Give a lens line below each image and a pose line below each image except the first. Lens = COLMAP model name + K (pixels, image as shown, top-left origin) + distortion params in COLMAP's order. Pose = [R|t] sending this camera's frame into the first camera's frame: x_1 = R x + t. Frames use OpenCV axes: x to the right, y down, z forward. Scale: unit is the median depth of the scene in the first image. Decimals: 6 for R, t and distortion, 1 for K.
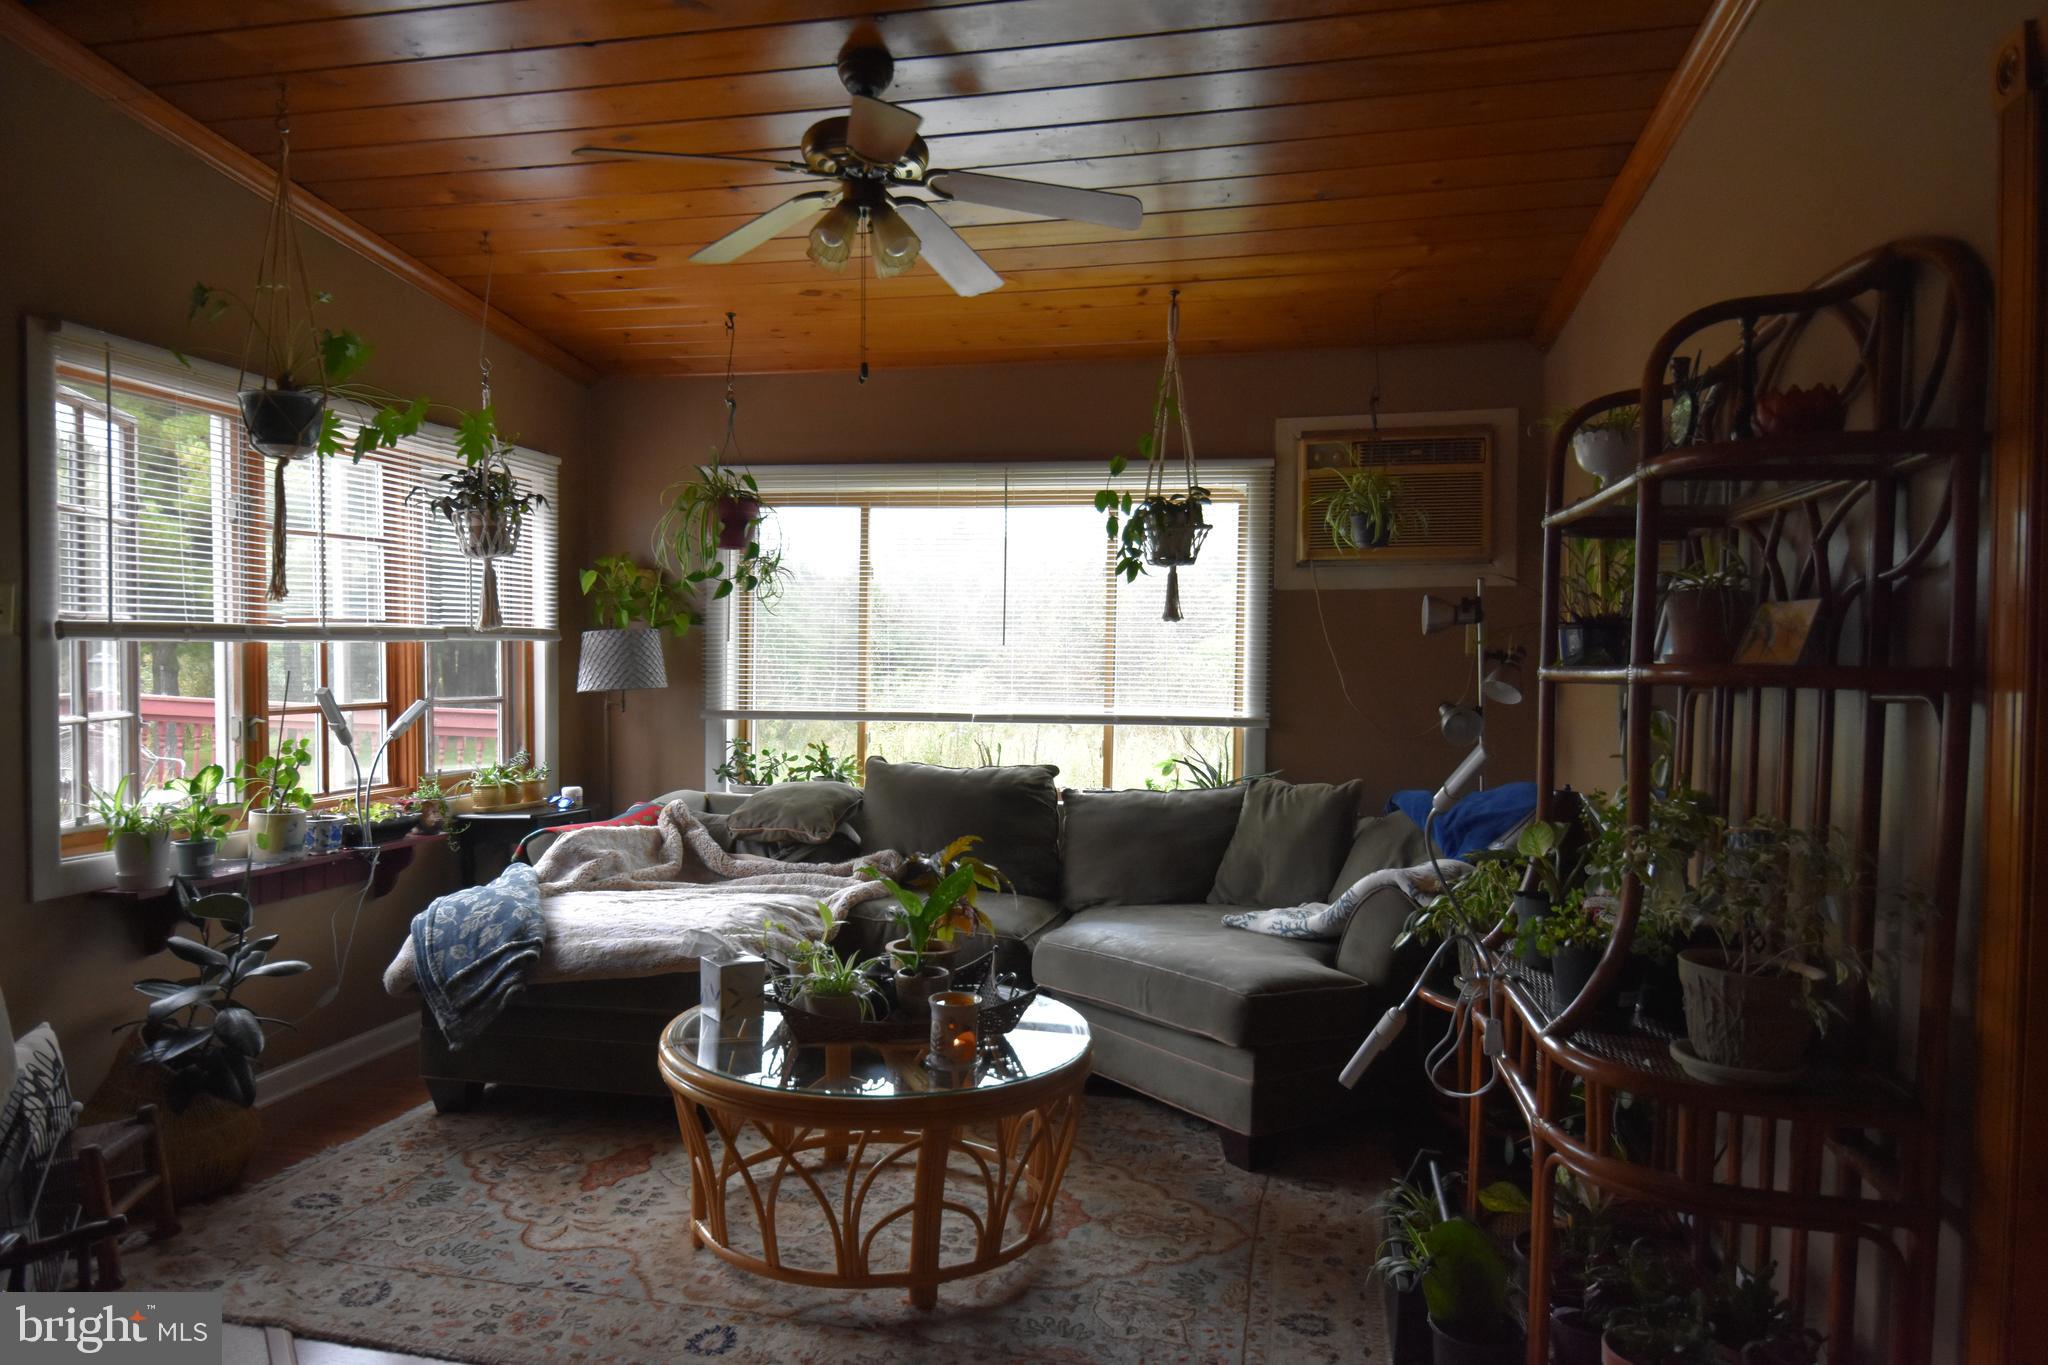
lens RADIAL K [[1252.7, 0, 1022.3], [0, 1252.7, 709.7], [0, 0, 1]] dist [-0.001120, -0.001468]
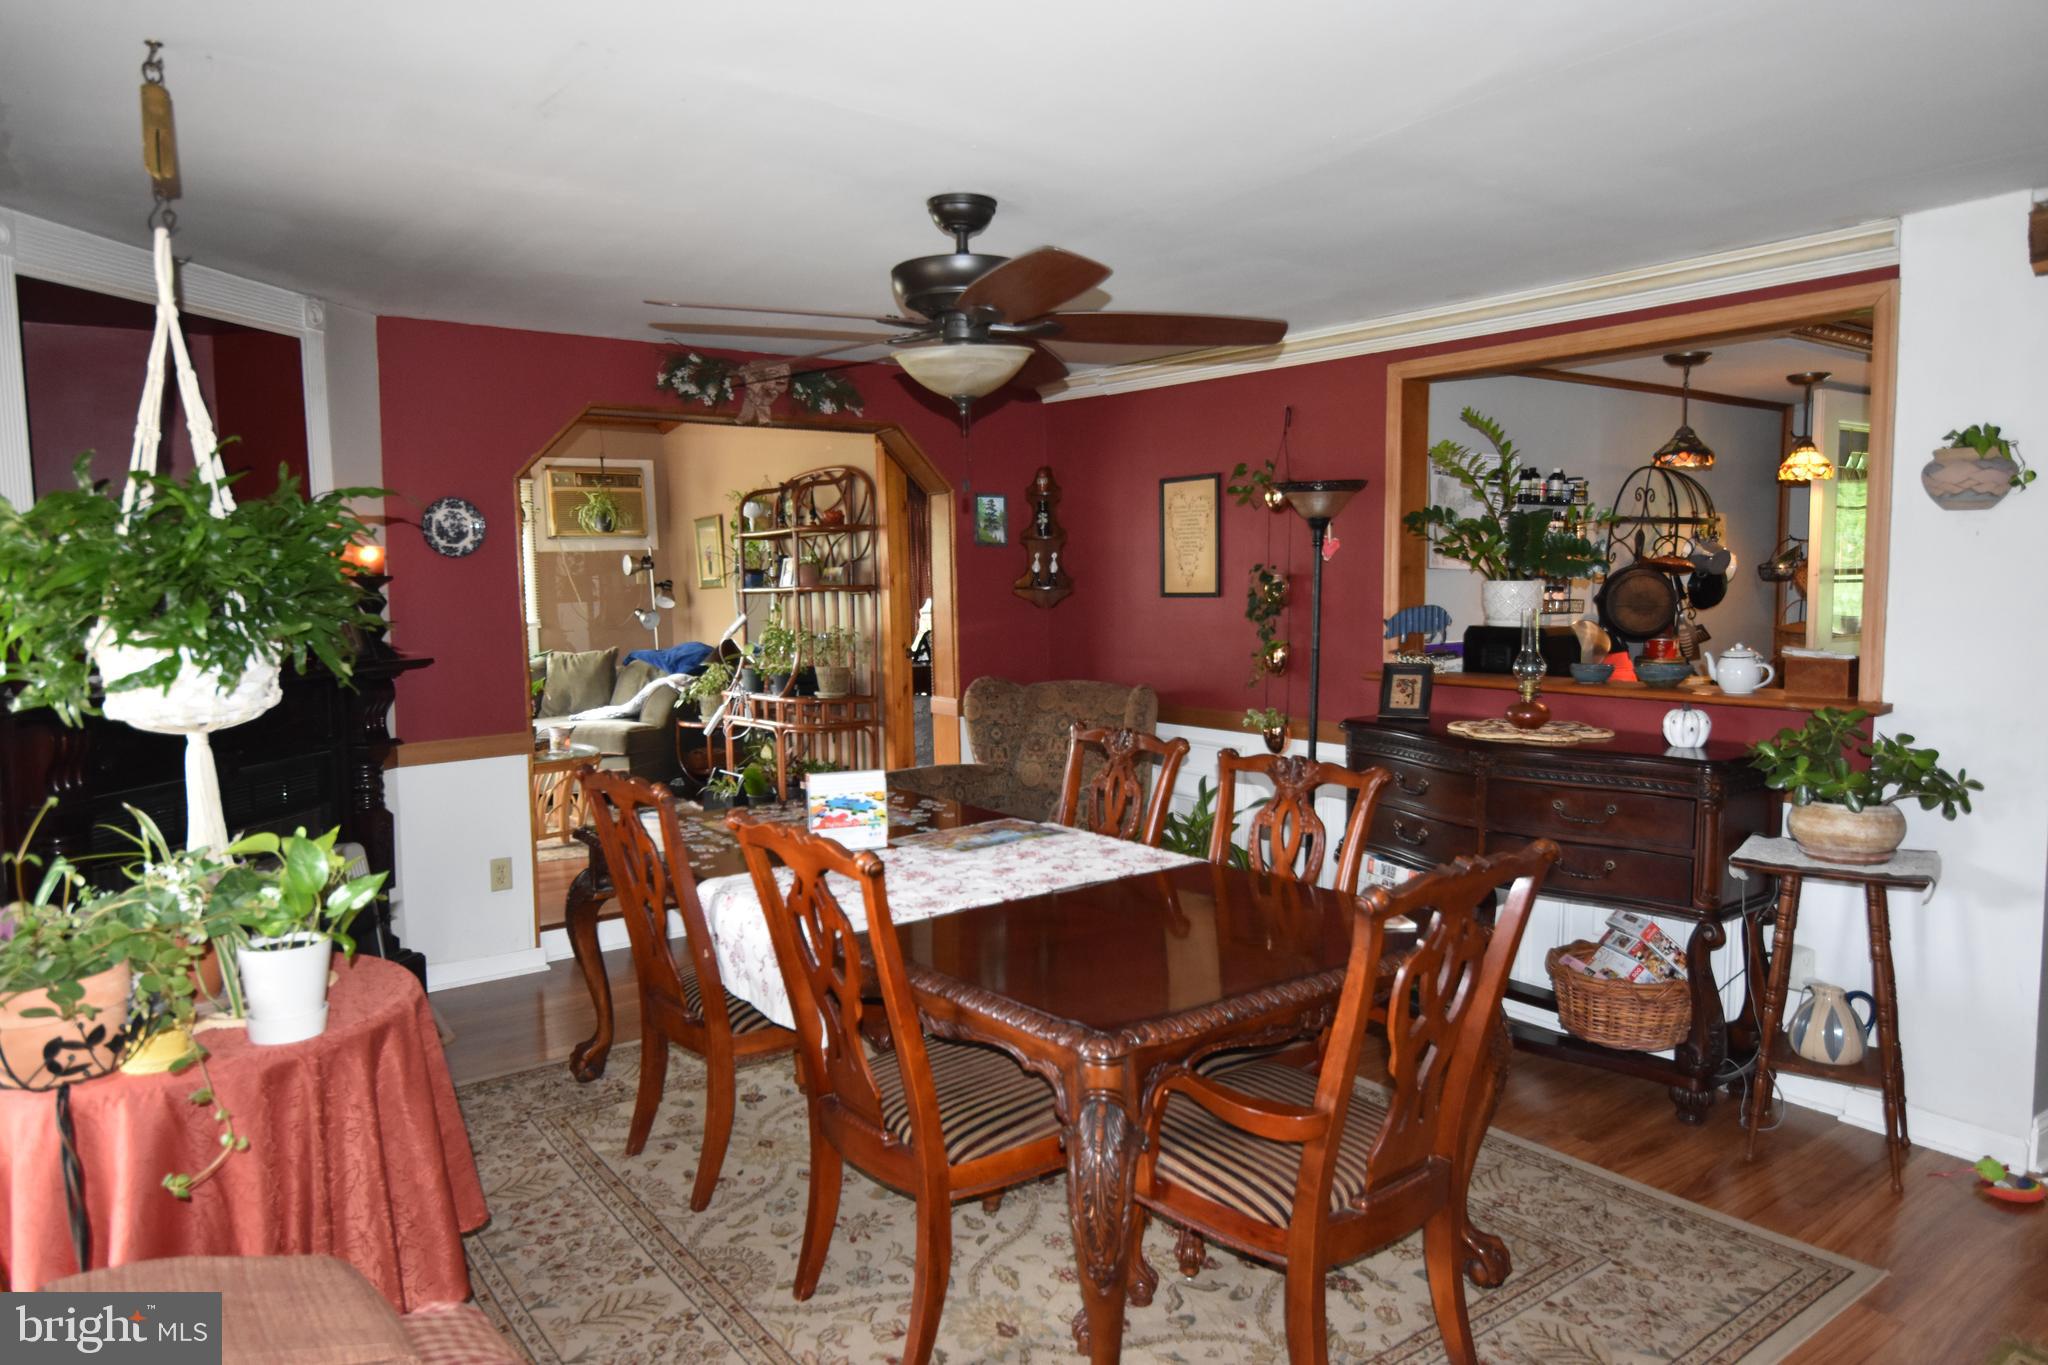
lens RADIAL K [[1308.0, 0, 1024.0], [0, 1308.0, 682.5], [0, 0, 1]] dist [0.000088, -0.000006]
pose [[0.650214, -0.080165, 0.755510, -0.912664], [0.055861, 0.996771, 0.057690, 0.027871], [-0.757695, 0.004693, 0.652592, -0.897791]]
